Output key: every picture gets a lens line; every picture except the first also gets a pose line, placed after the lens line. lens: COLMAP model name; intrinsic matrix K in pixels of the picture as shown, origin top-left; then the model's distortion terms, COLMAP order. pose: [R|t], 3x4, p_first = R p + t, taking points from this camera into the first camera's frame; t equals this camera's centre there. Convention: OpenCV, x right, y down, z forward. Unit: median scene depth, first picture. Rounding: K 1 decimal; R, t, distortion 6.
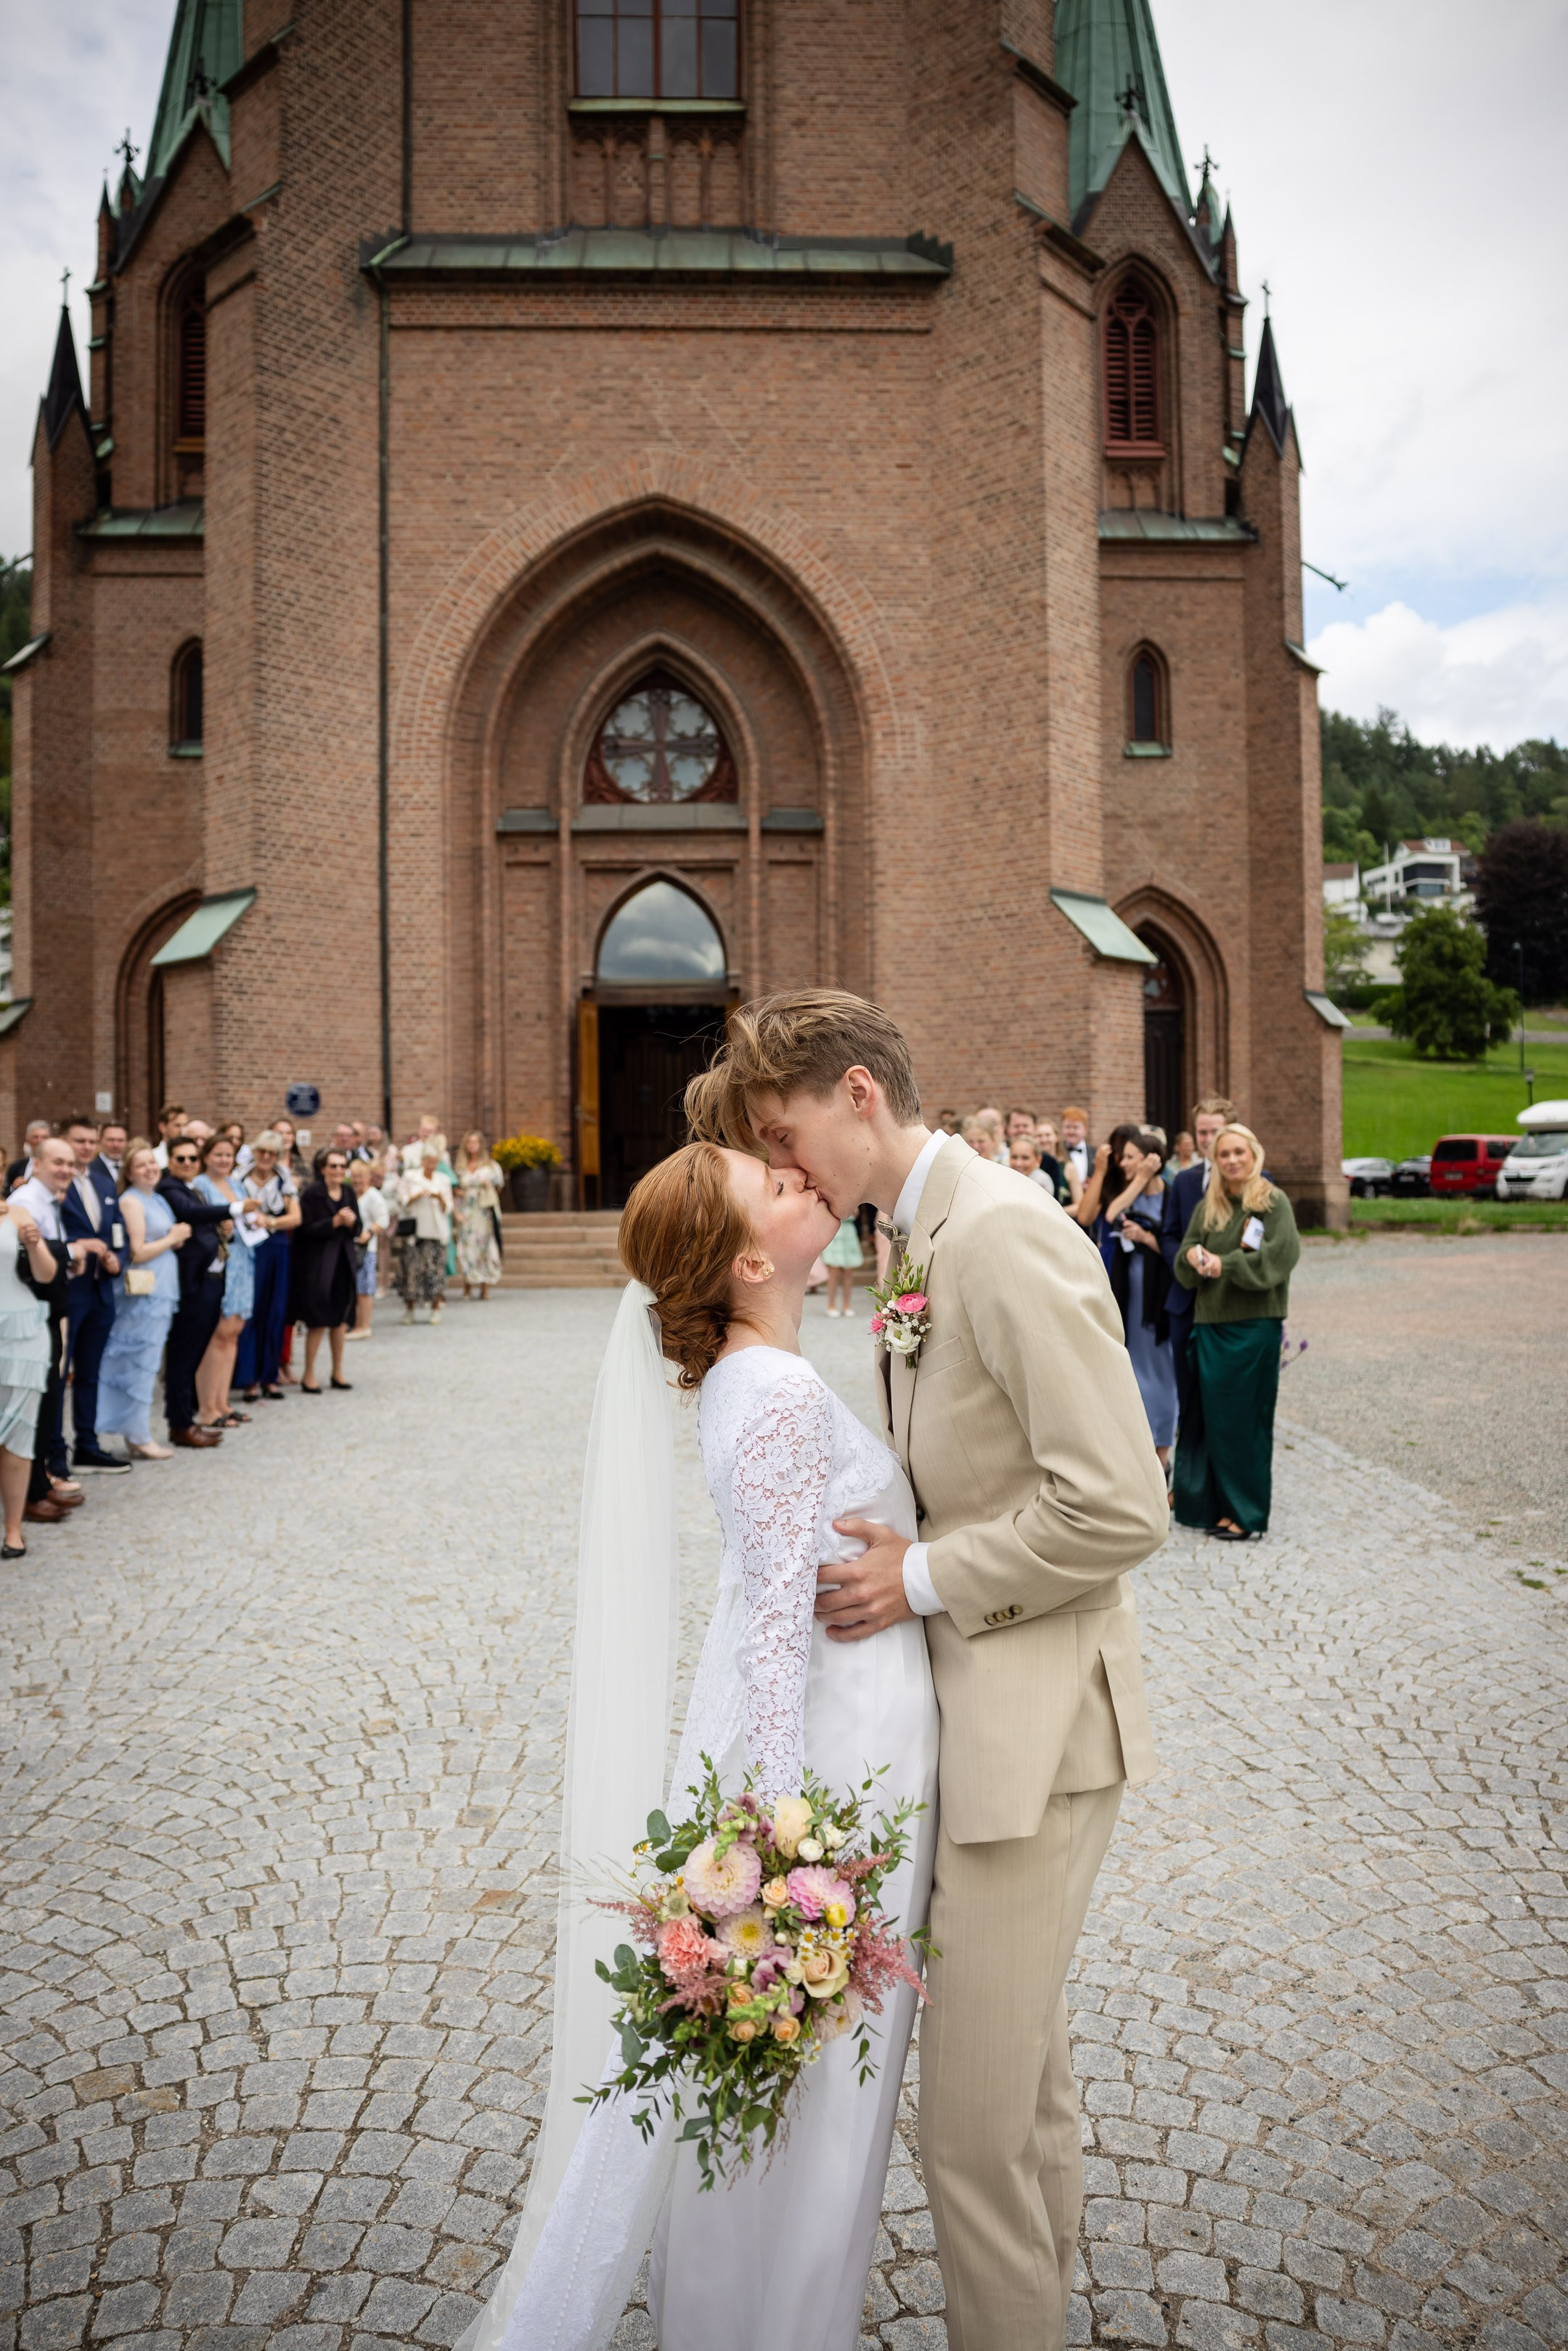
lens RADIAL K [[1697.9, 0, 746.1], [0, 1697.9, 1169.6], [0, 0, 1]] dist [-0.053382, 0.018902]
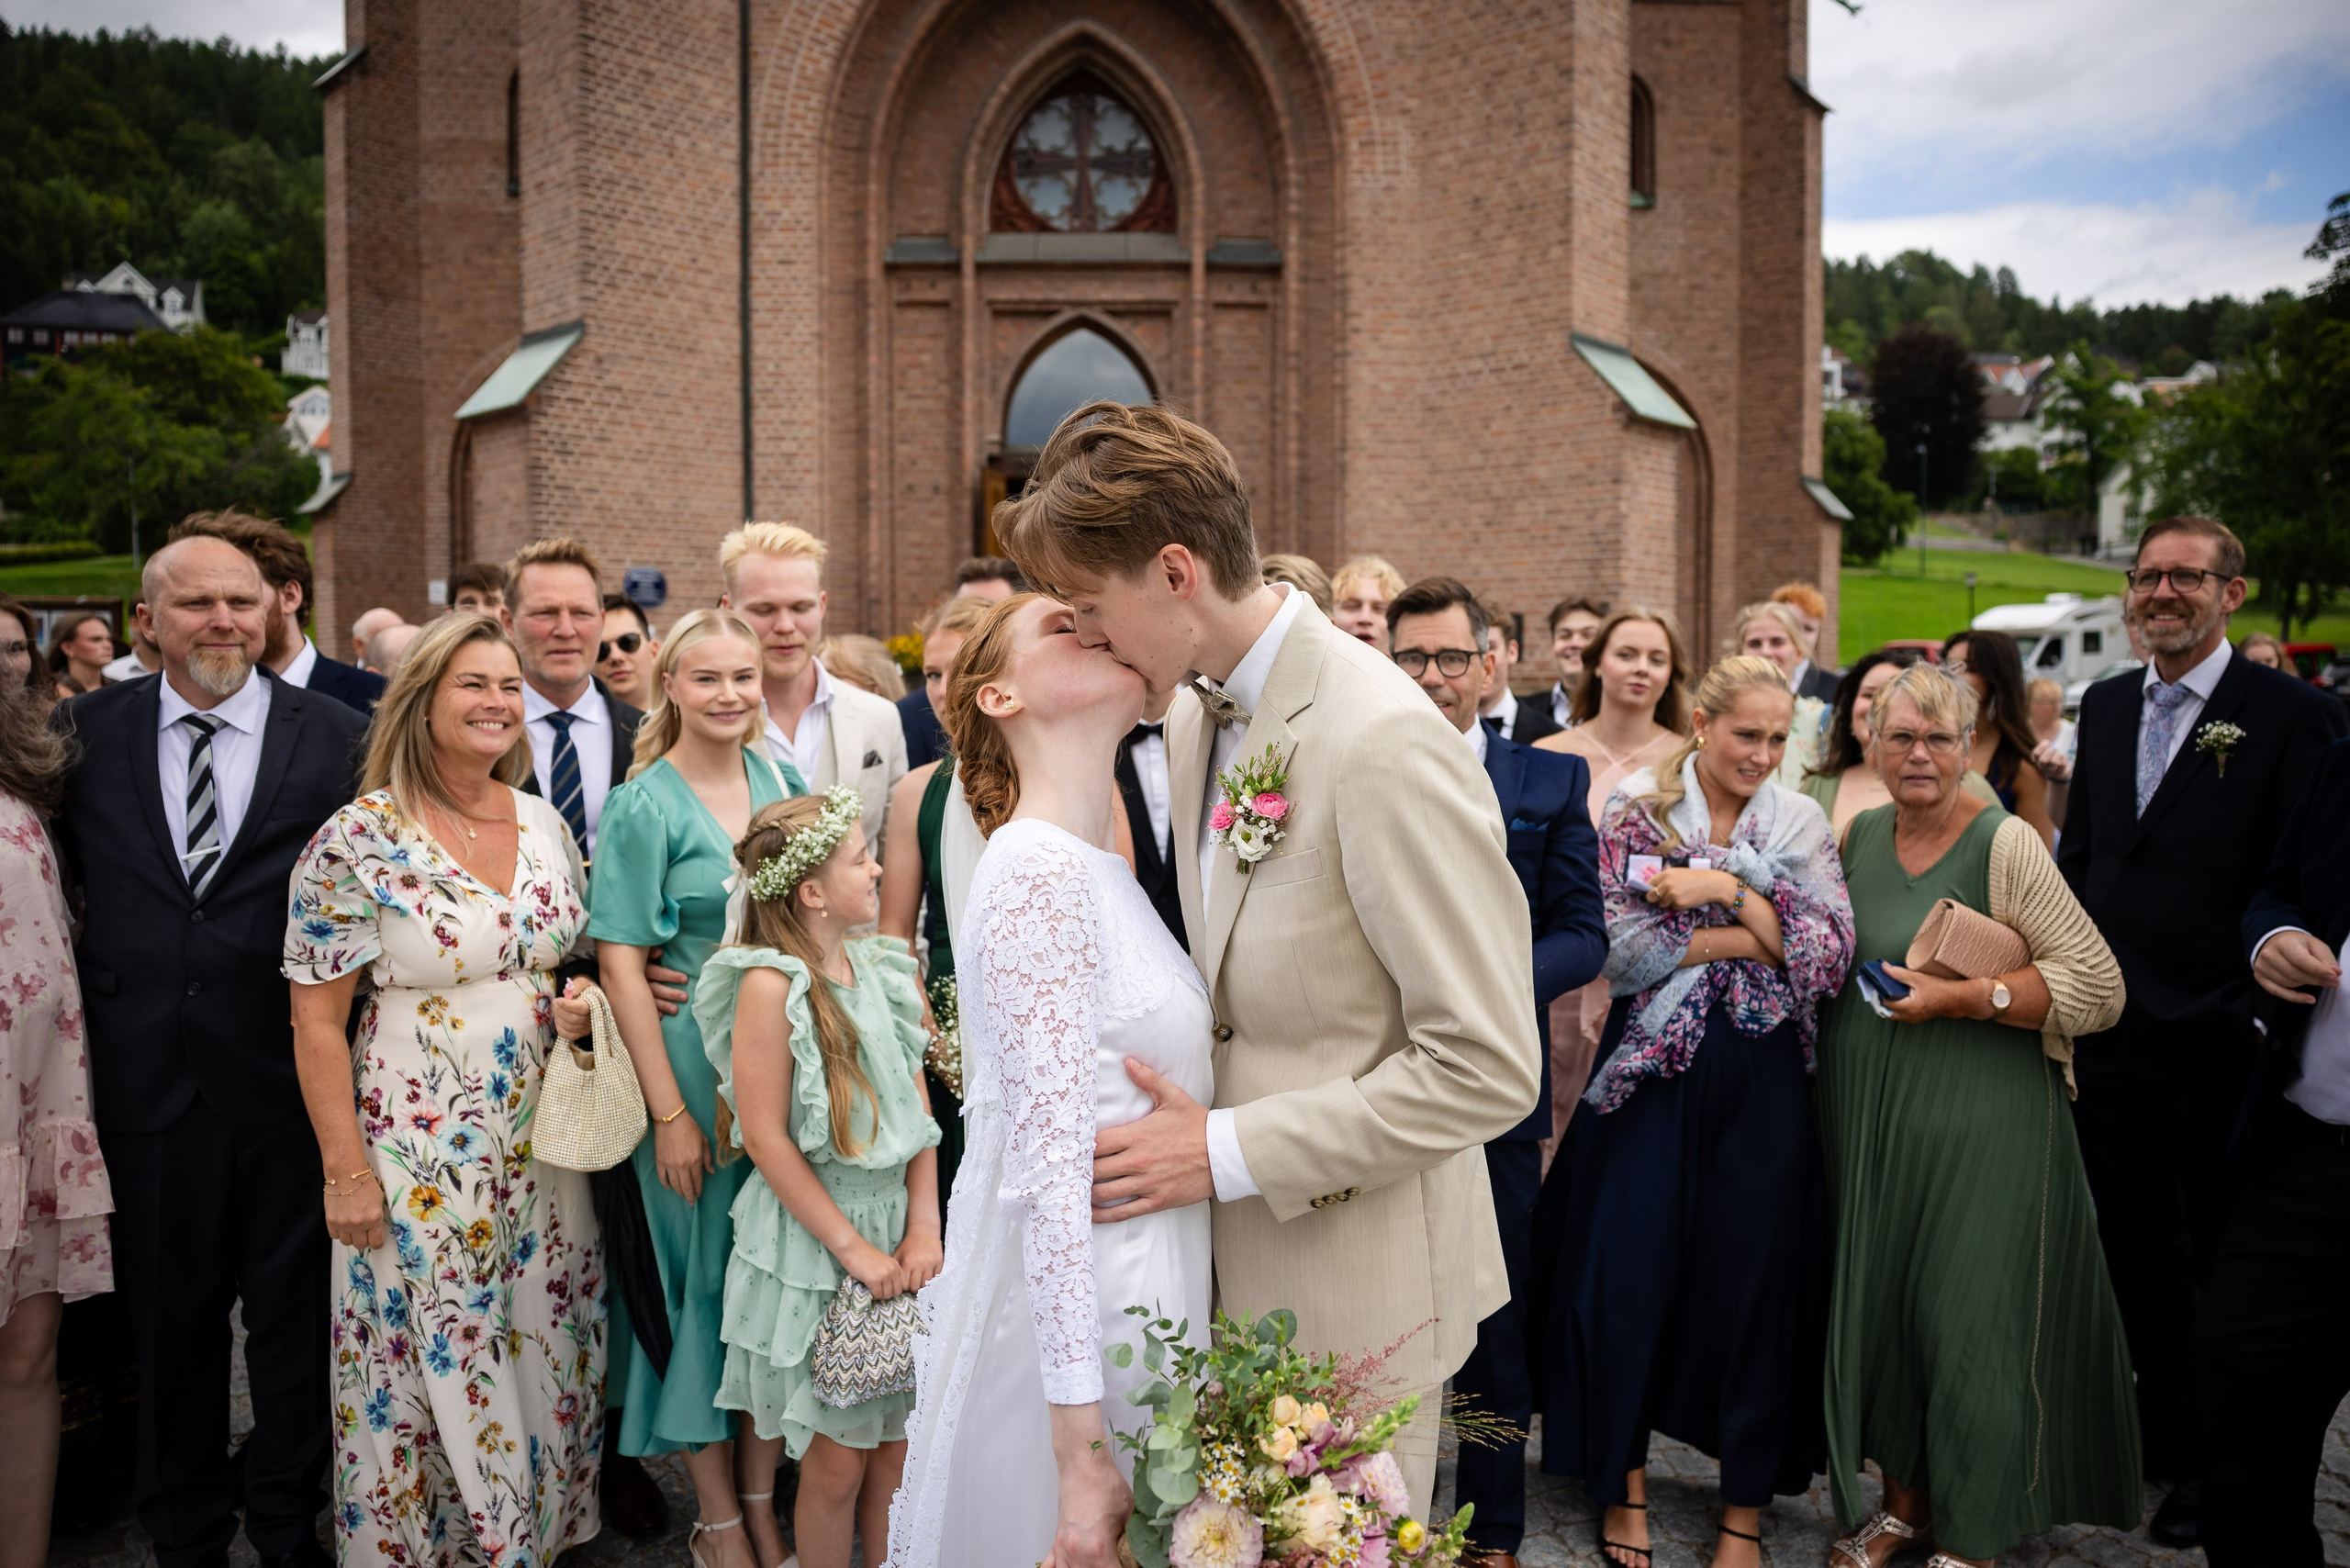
lens RADIAL K [[1697.4, 0, 1158.9], [0, 1697.4, 753.1], [0, 0, 1]] dist [-0.053382, 0.018902]
pose [[0.999872, 0.006761, 0.014529, -0.025178], [-0.007475, 0.998736, 0.049695, -0.003765], [-0.014175, -0.049797, 0.998659, 0.171573]]
